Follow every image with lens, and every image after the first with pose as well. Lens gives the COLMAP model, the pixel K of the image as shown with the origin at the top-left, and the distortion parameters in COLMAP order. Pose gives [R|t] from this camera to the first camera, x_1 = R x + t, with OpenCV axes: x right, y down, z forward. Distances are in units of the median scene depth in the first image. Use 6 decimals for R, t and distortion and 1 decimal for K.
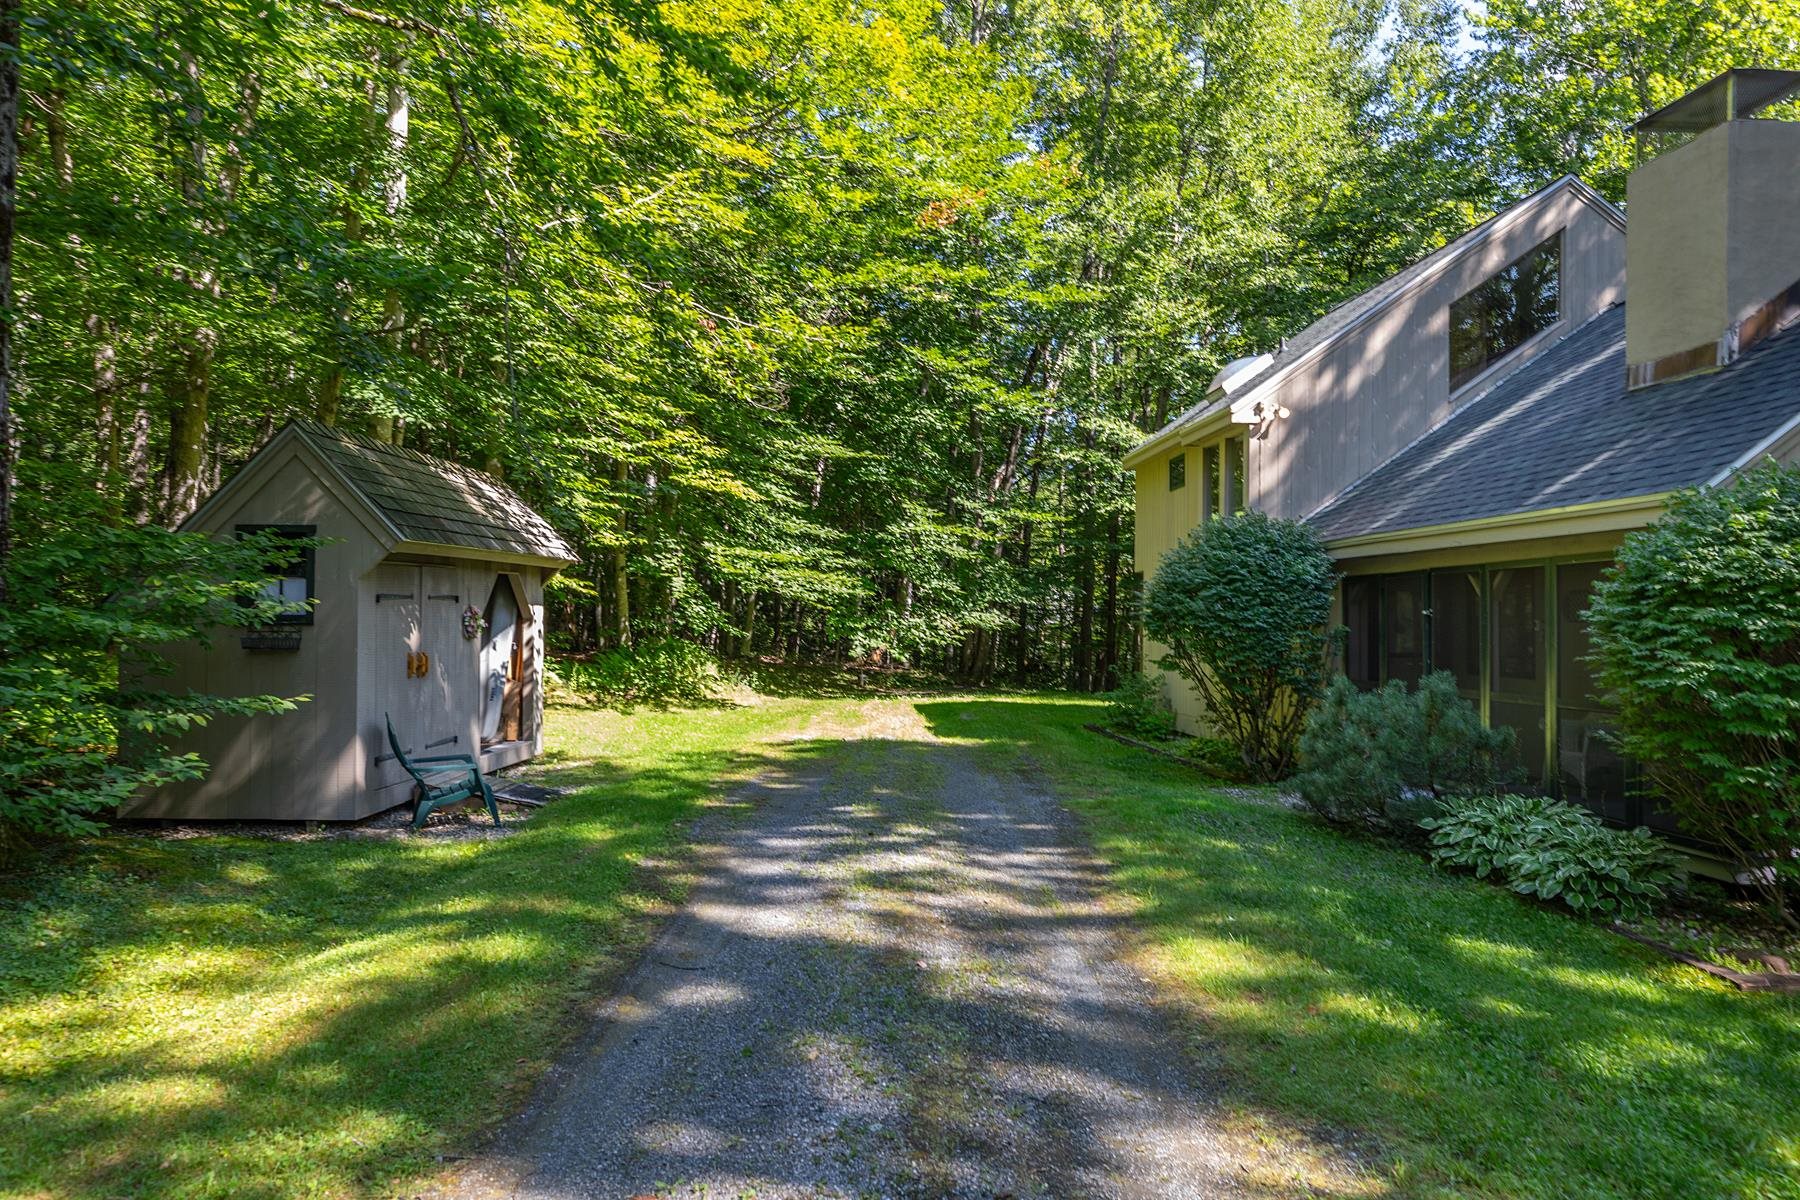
lens RADIAL K [[1240.9, 0, 896.9], [0, 1240.9, 599.9], [0, 0, 1]] dist [-0.001675, -0.002081]
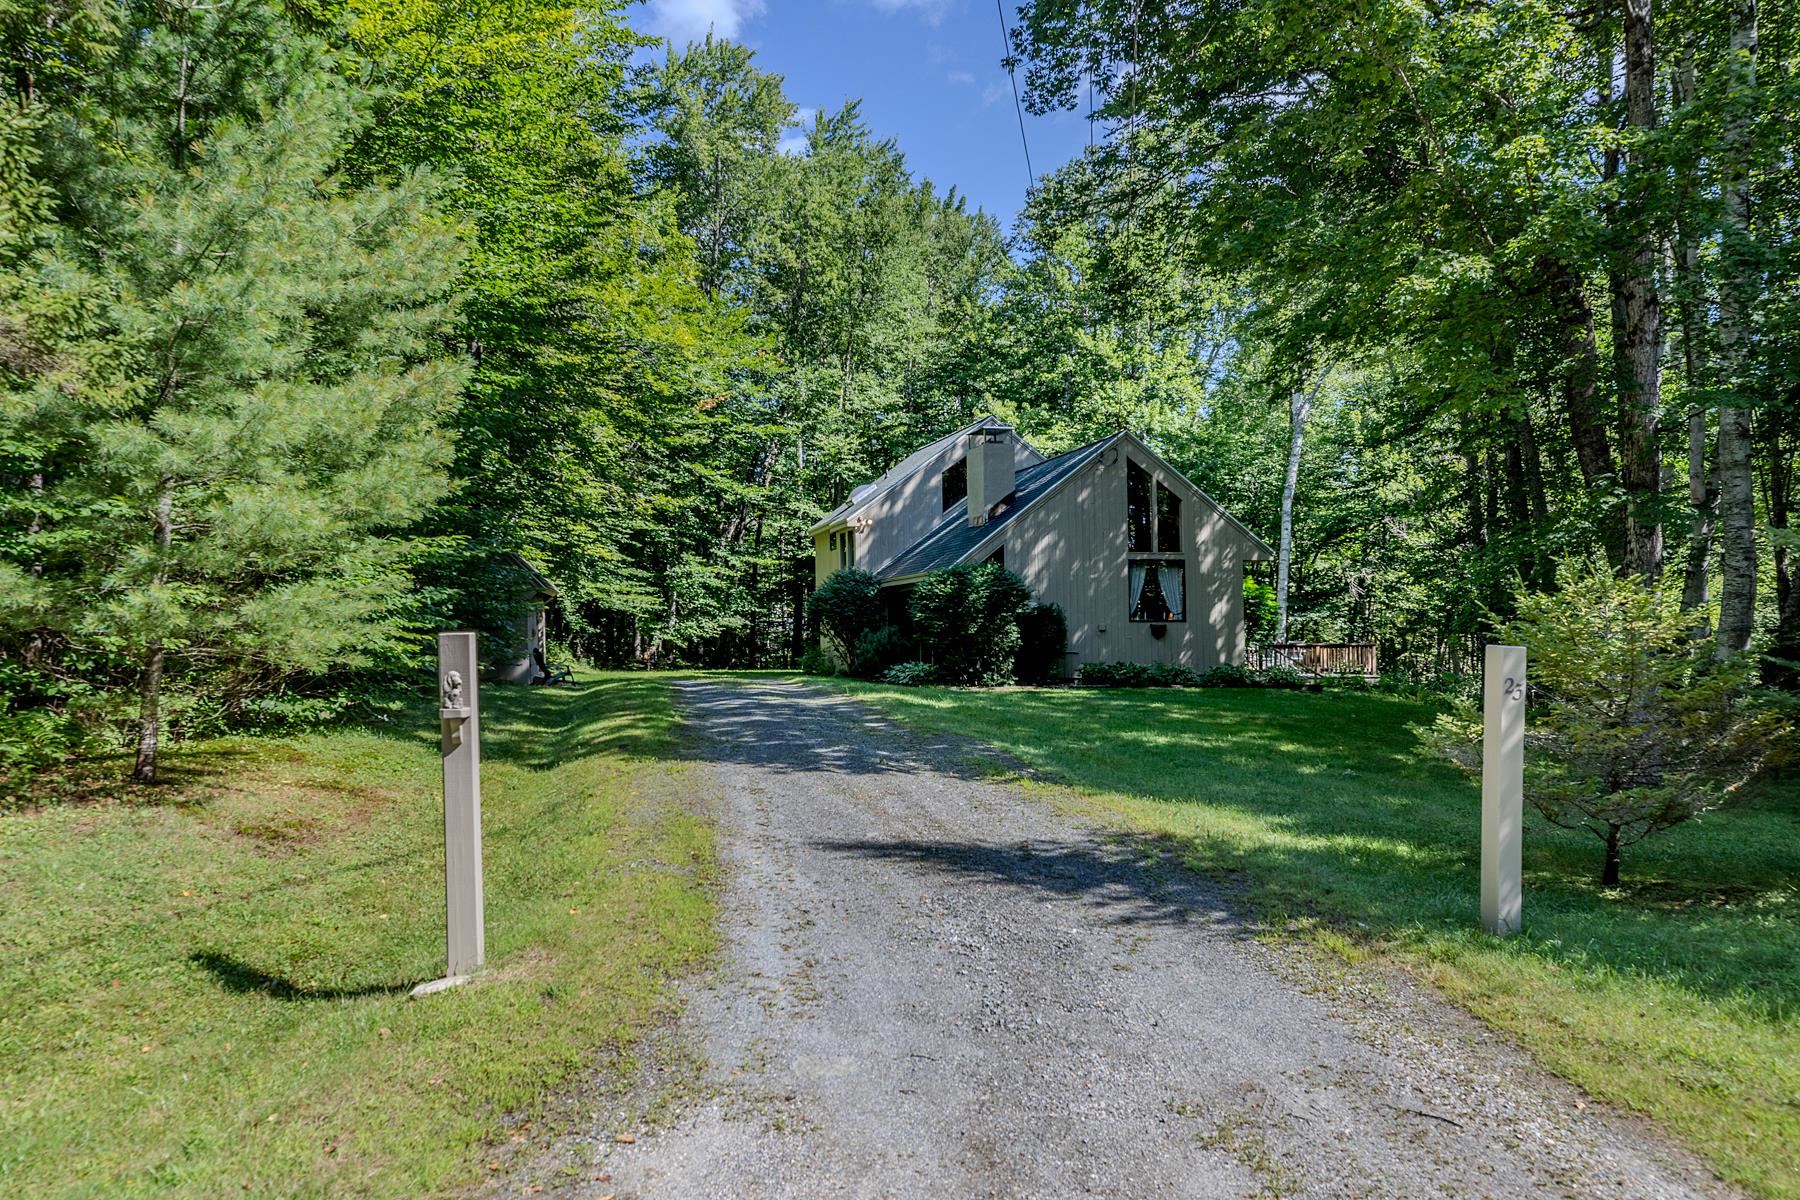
lens RADIAL K [[1404.7, 0, 895.9], [0, 1404.7, 608.4], [0, 0, 1]] dist [0.003222, 0.000145]
pose [[0.979266, -0.017555, 0.201816, -0.098696], [0.019648, 0.999772, -0.008373, 0.018174], [-0.201623, 0.012164, 0.979388, -0.951074]]
